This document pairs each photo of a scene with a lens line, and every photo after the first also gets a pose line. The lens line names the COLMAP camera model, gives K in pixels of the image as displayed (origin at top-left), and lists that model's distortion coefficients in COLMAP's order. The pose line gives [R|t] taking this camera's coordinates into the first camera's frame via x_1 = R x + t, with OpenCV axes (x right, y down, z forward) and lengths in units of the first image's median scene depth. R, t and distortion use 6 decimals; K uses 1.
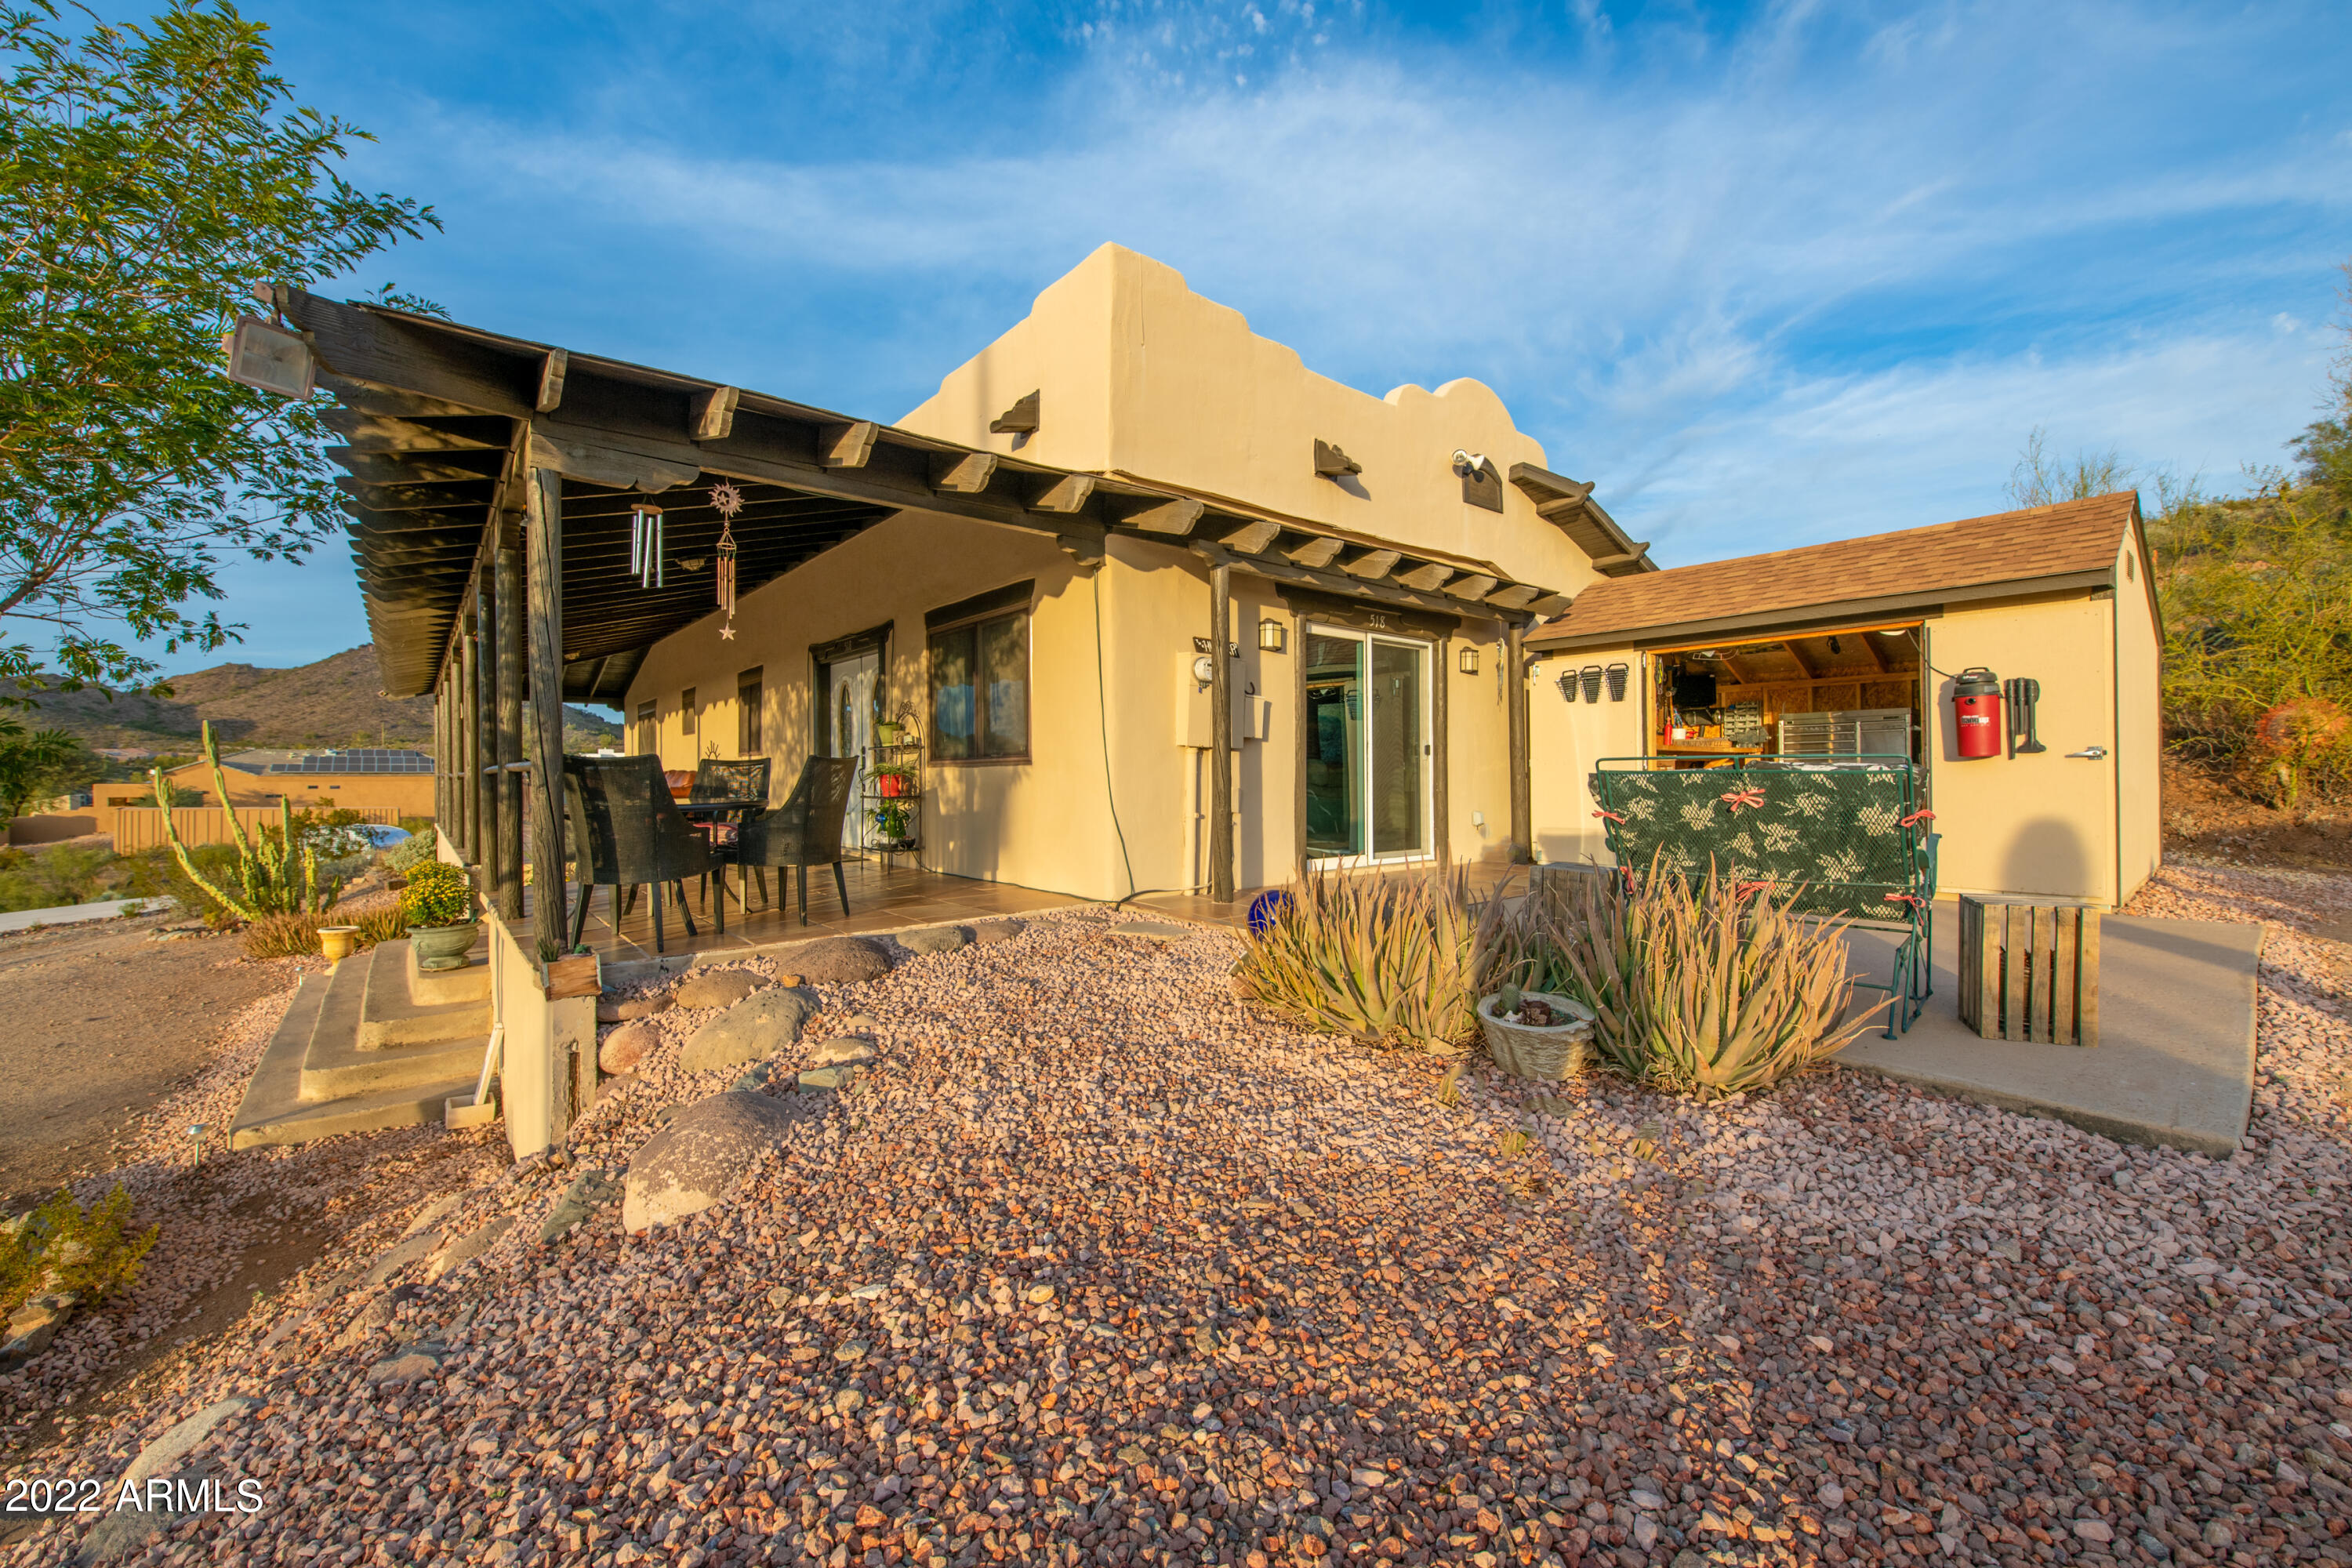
lens RADIAL K [[926.5, 0, 1173.4], [0, 926.5, 776.9], [0, 0, 1]] dist [0.012849, -0.000037]
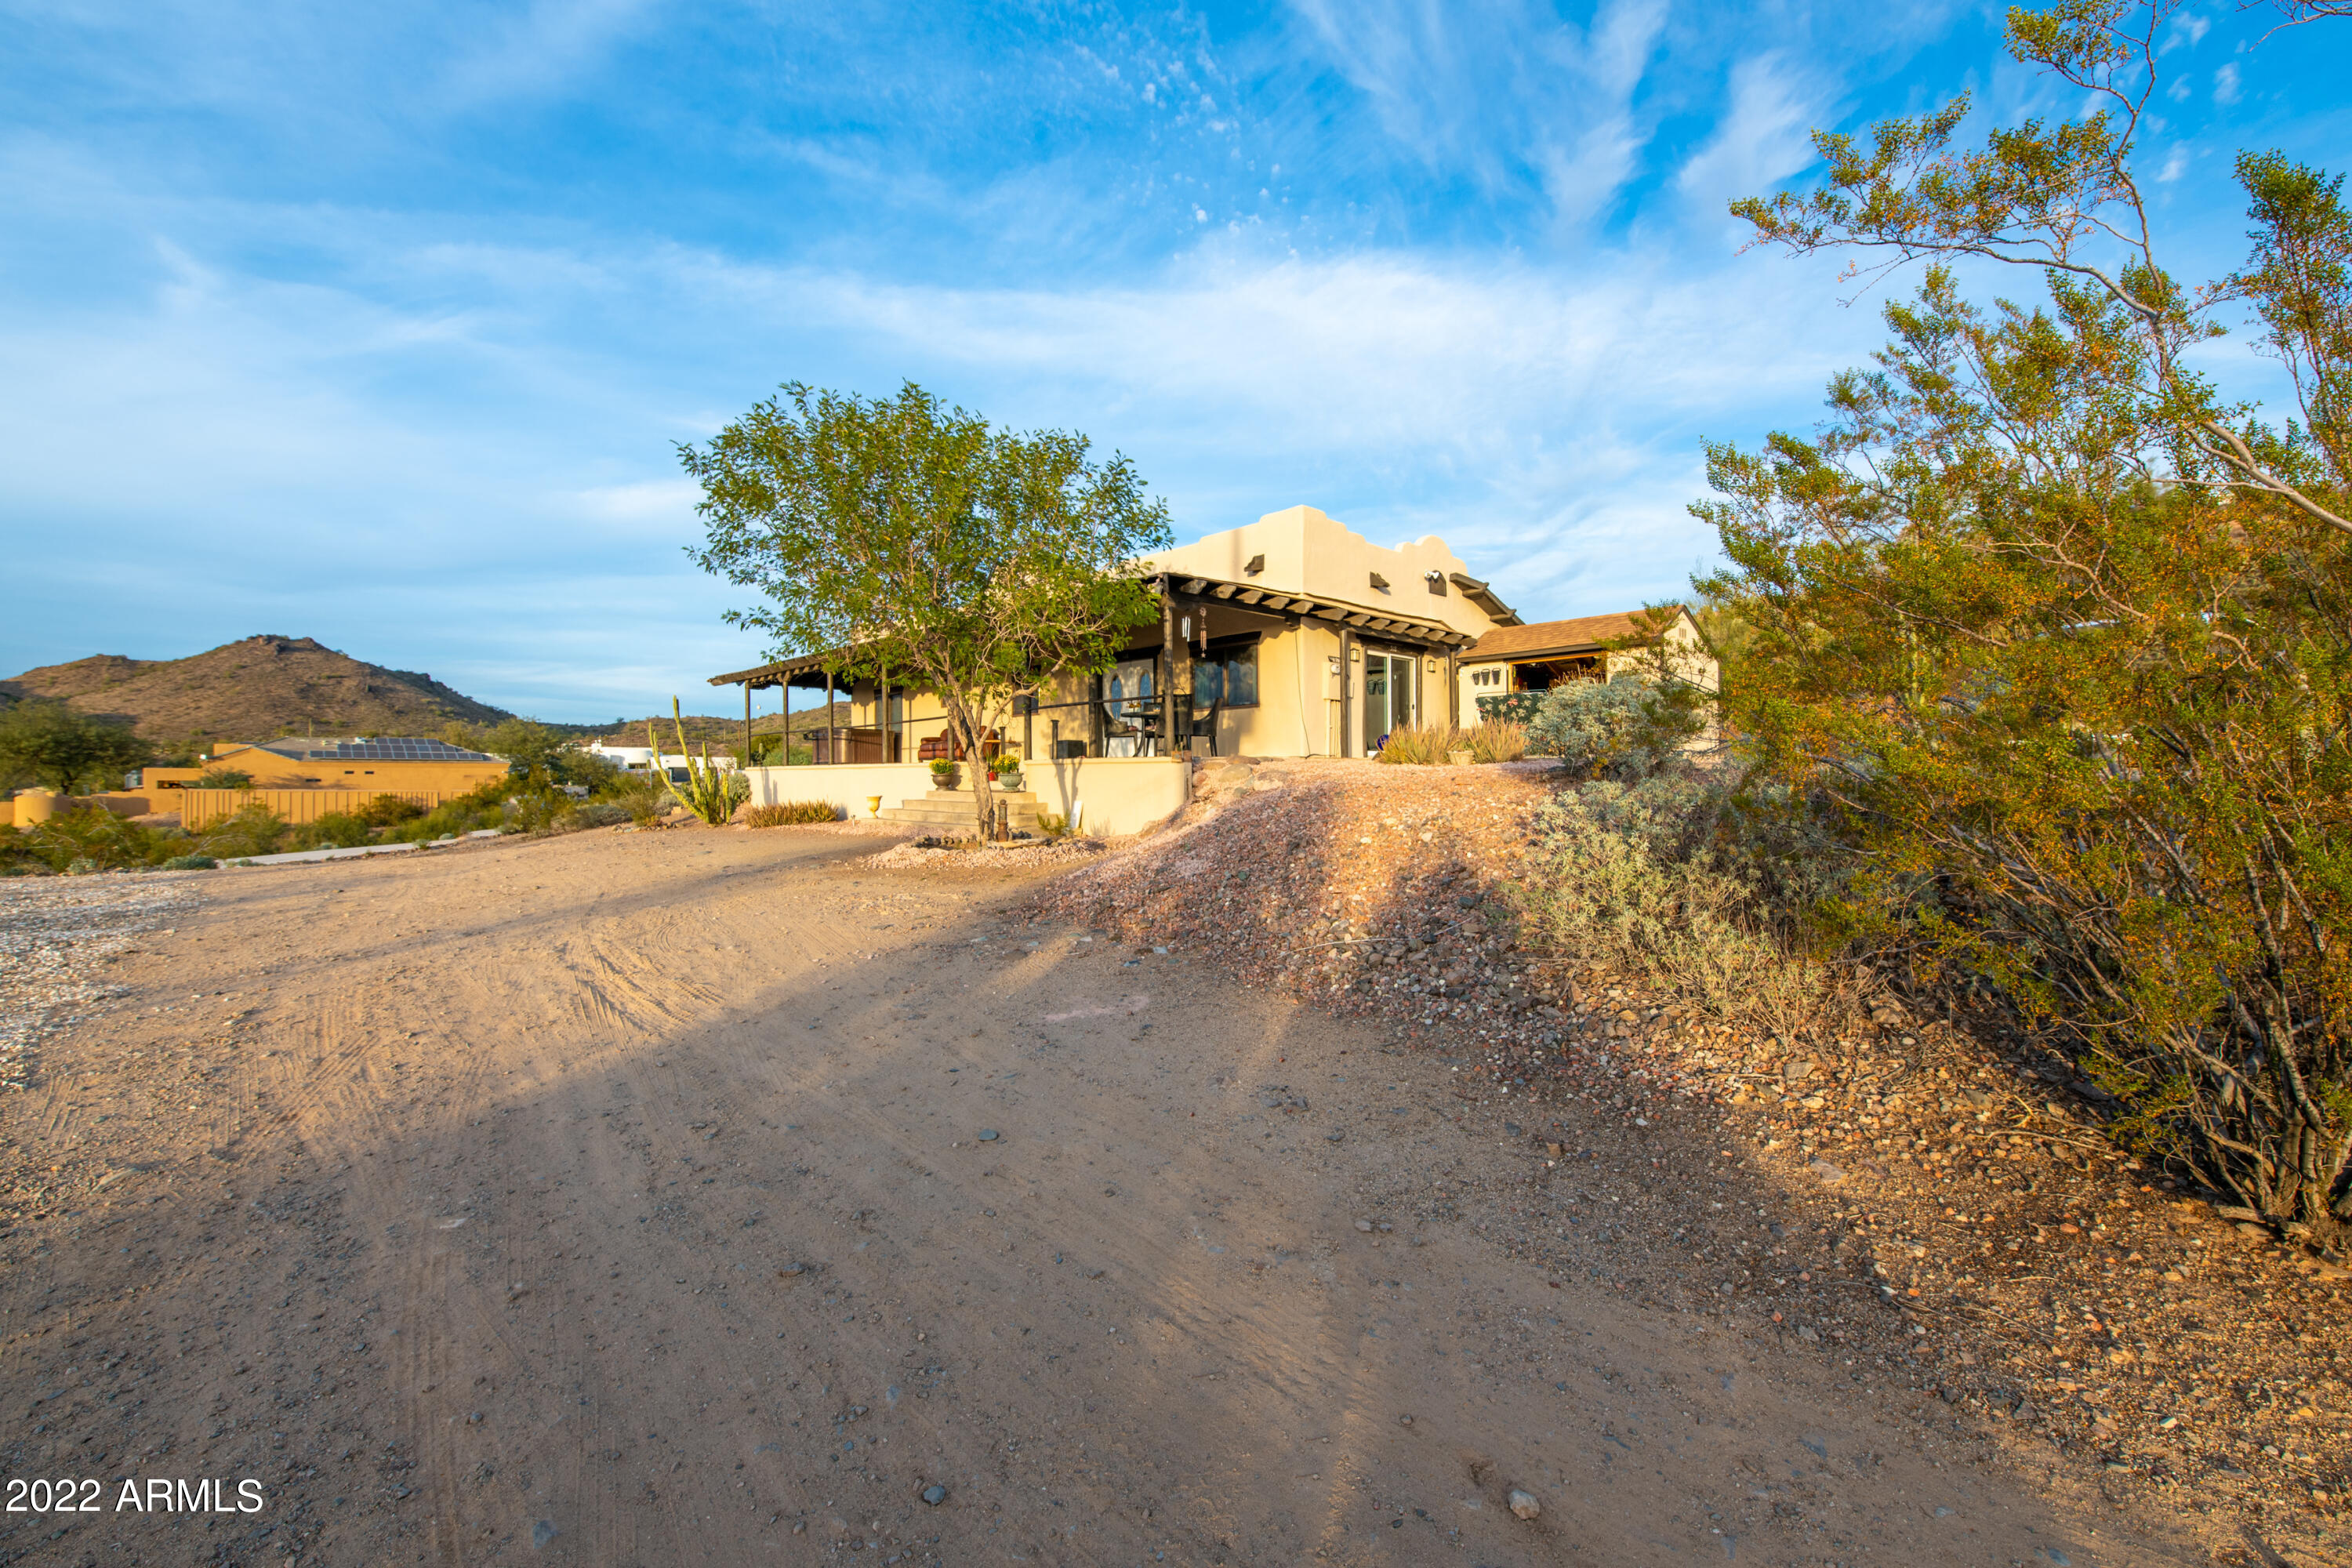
lens RADIAL K [[926.5, 0, 1173.4], [0, 926.5, 776.9], [0, 0, 1]] dist [0.012849, -0.000037]
pose [[0.997658, 0.002610, 0.068353, -0.487894], [-0.002429, 0.999993, -0.002732, 0.159012], [-0.068360, 0.002559, 0.997657, -1.267202]]
